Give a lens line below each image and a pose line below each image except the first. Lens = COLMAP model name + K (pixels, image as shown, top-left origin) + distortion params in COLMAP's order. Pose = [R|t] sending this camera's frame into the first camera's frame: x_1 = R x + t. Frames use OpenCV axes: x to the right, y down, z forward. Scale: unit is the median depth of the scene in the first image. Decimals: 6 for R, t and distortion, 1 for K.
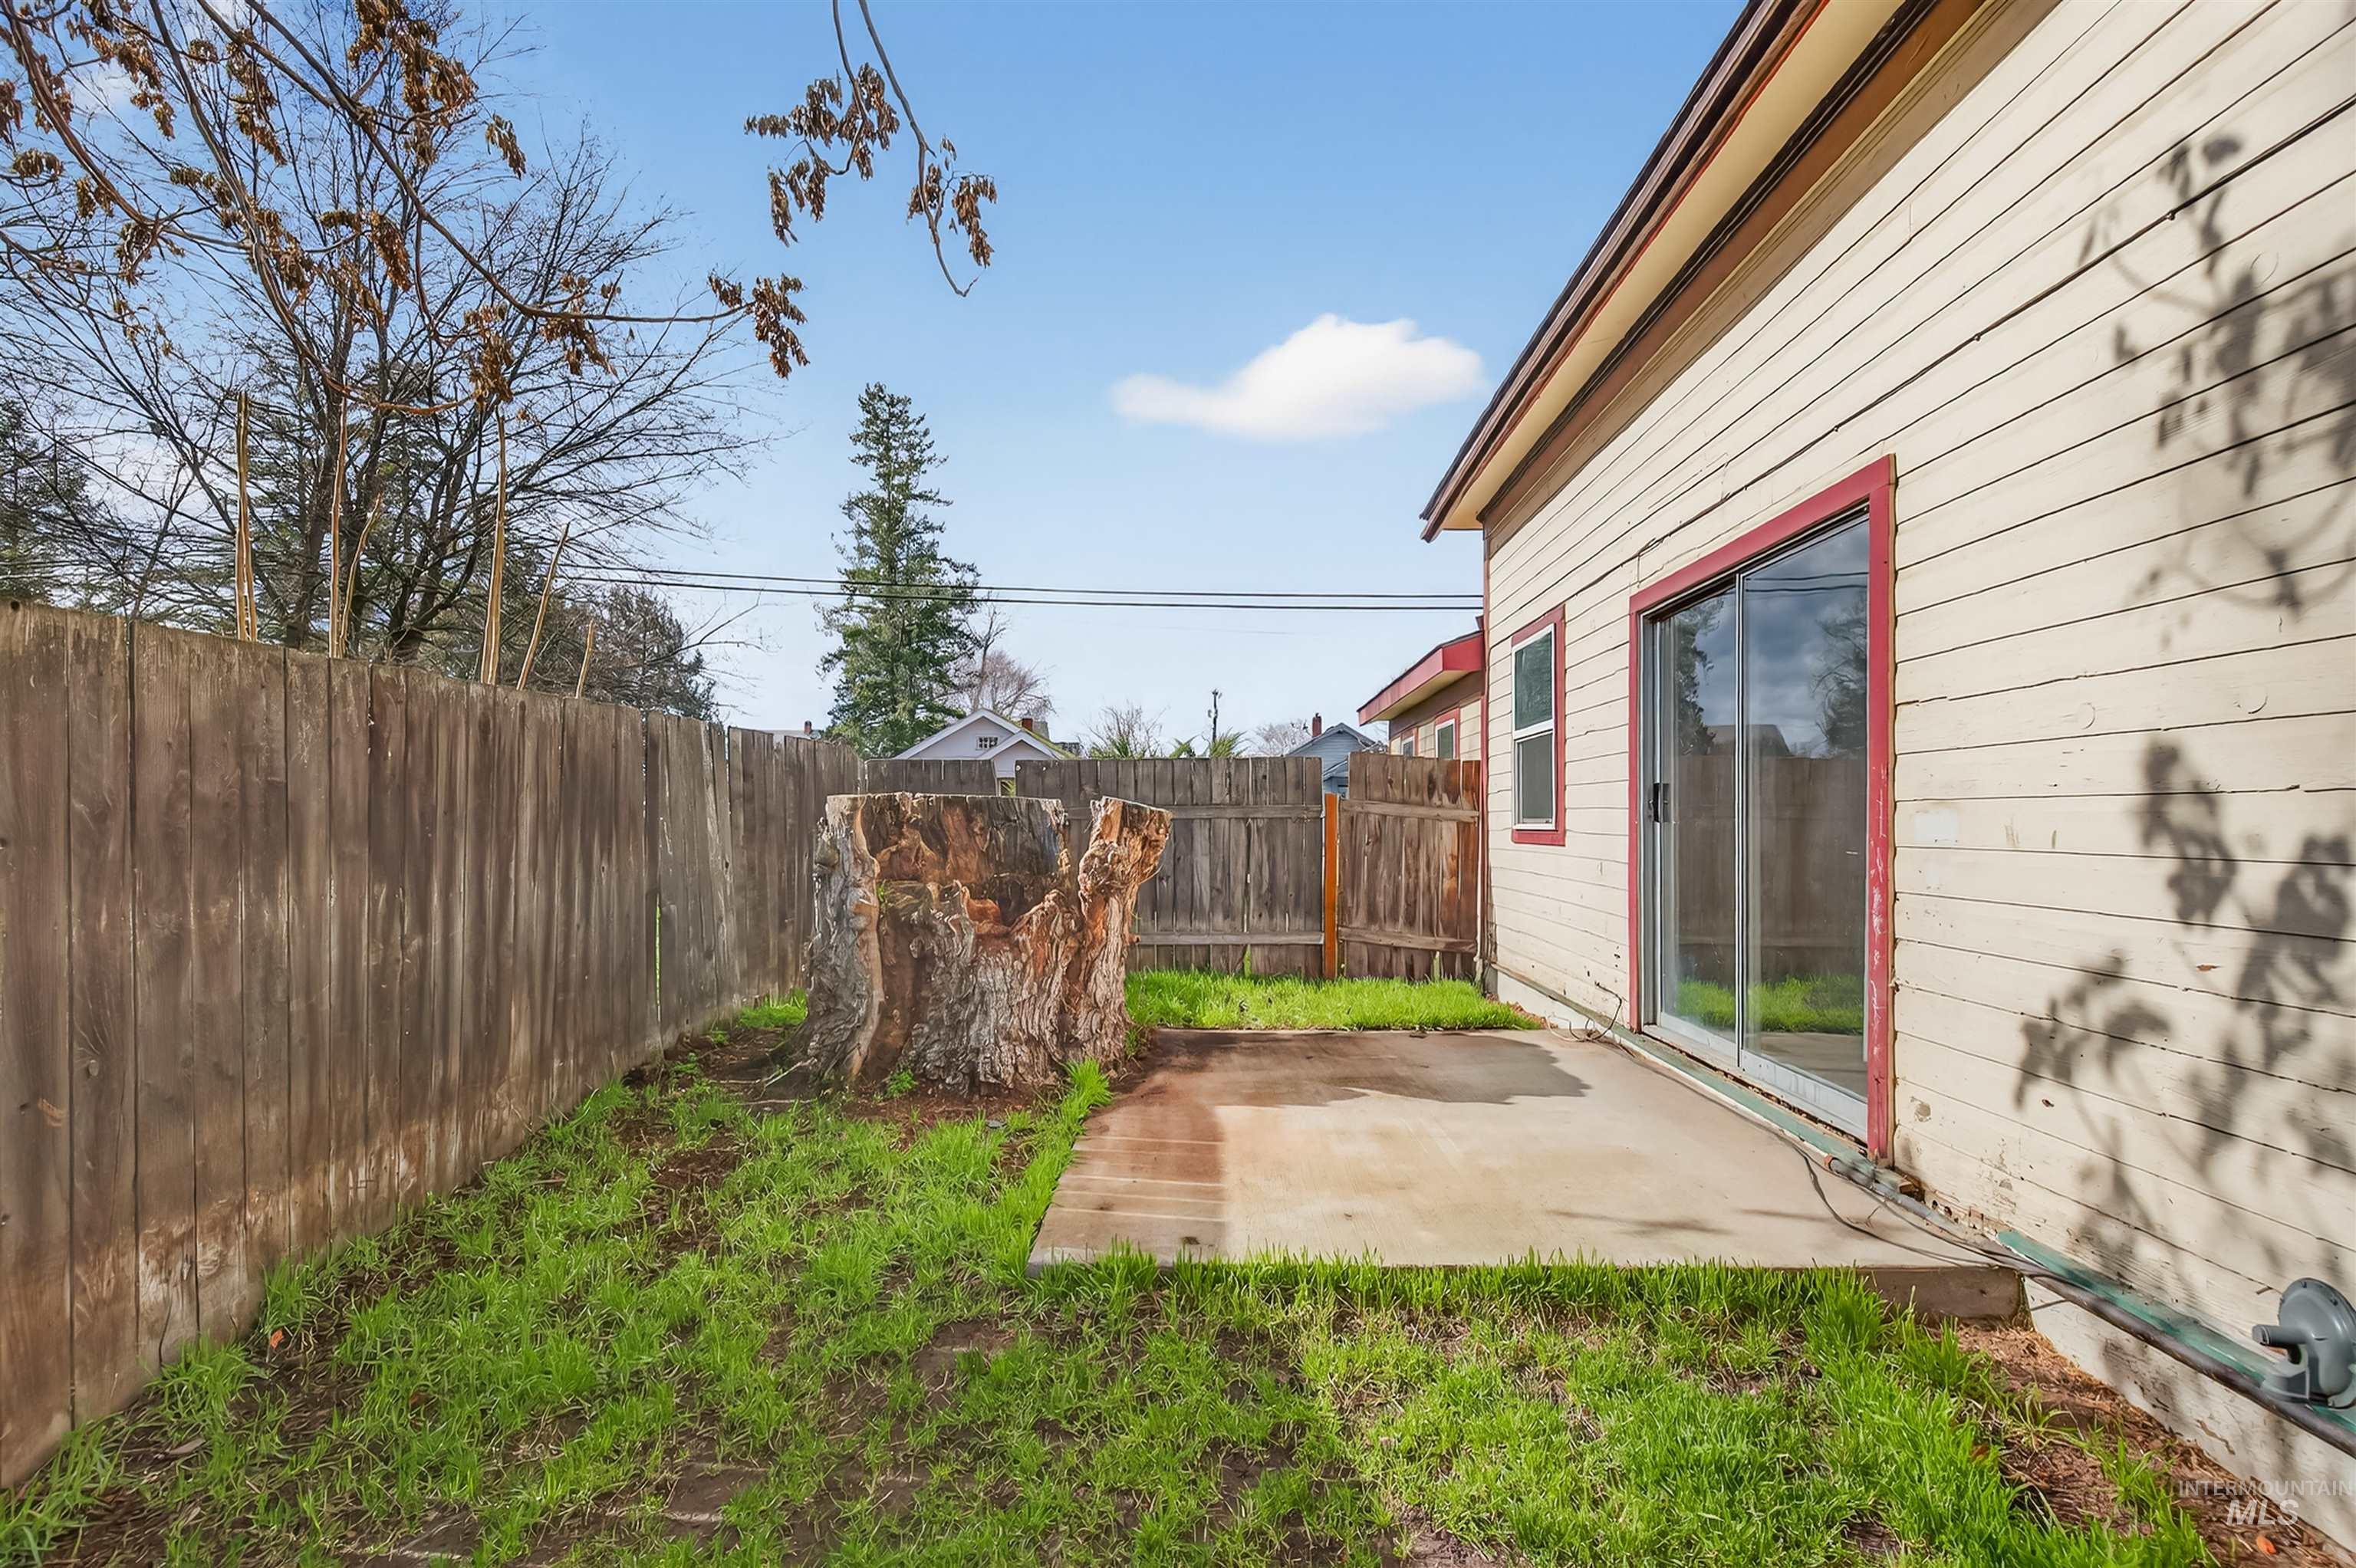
lens RADIAL K [[1077.0, 0, 1190.2], [0, 1077.0, 817.2], [0, 0, 1]] dist [0.002857, 0.001226]
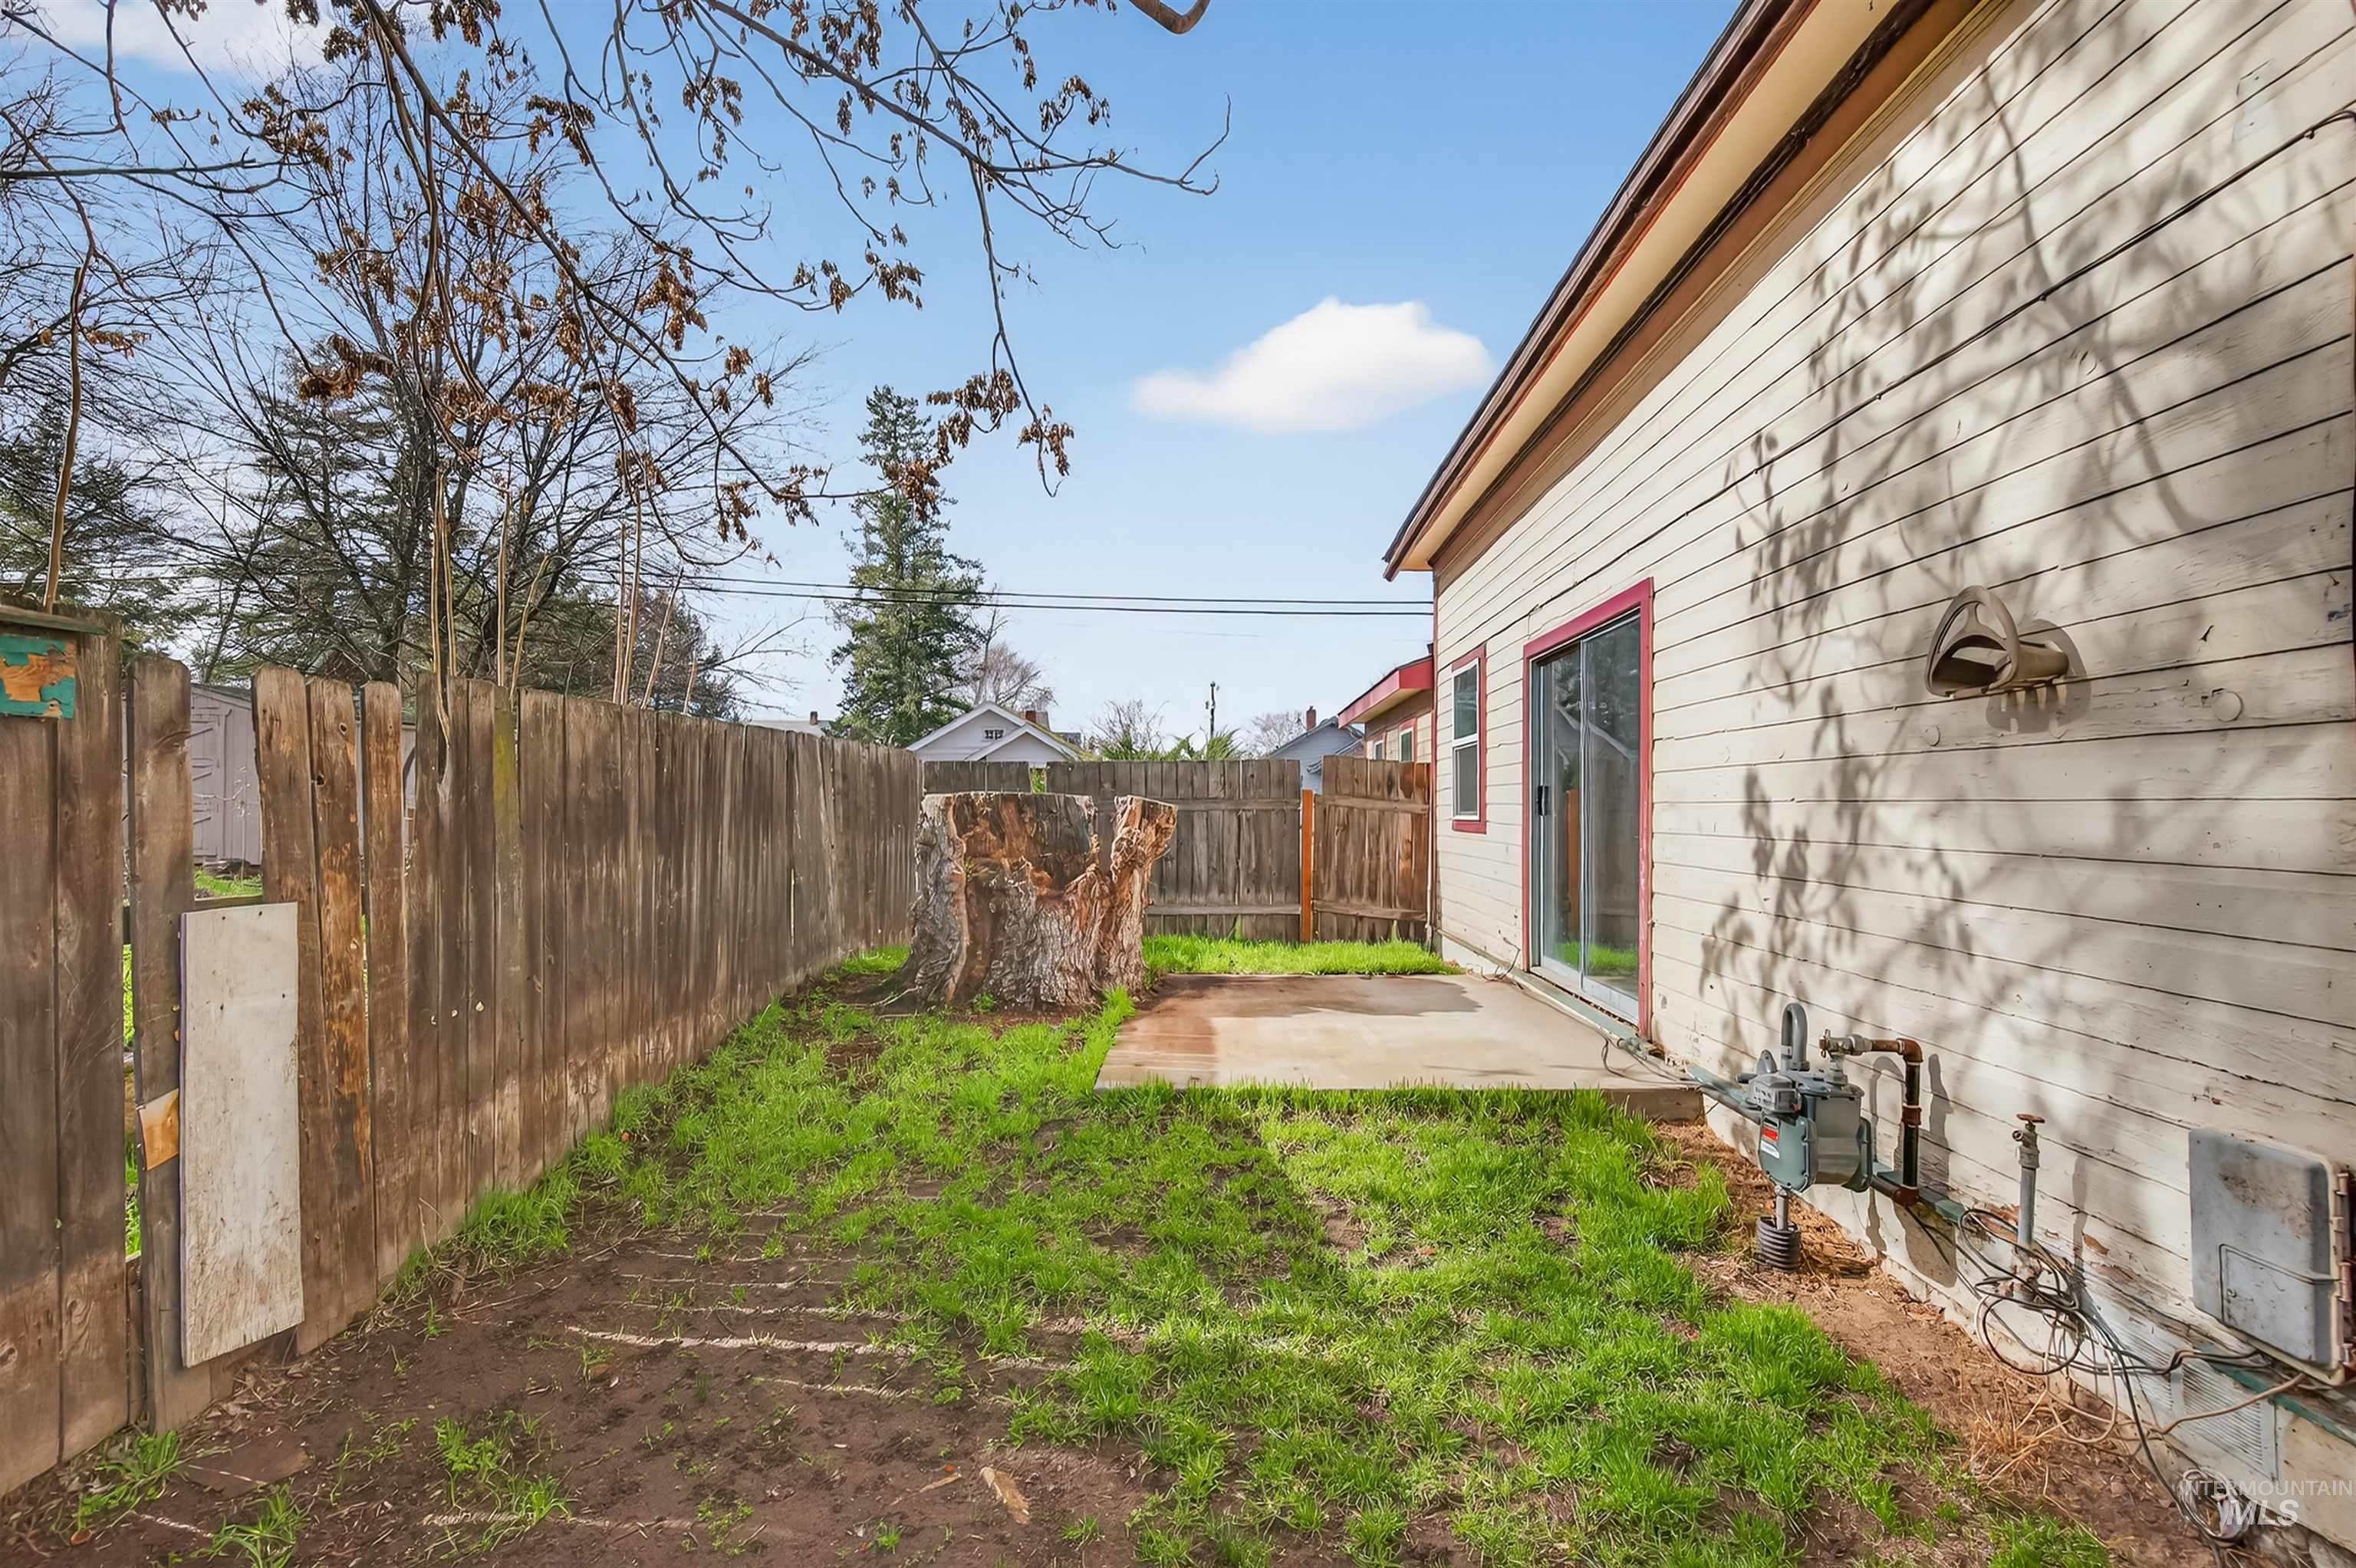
lens RADIAL K [[1077.0, 0, 1187.7], [0, 1077.0, 806.4], [0, 0, 1]] dist [0.002857, 0.001226]
pose [[0.999999, 0.001520, 0.000061, -0.008170], [-0.001520, 0.999999, 0.000461, -0.008146], [-0.000060, -0.000461, 1.000000, -0.460999]]
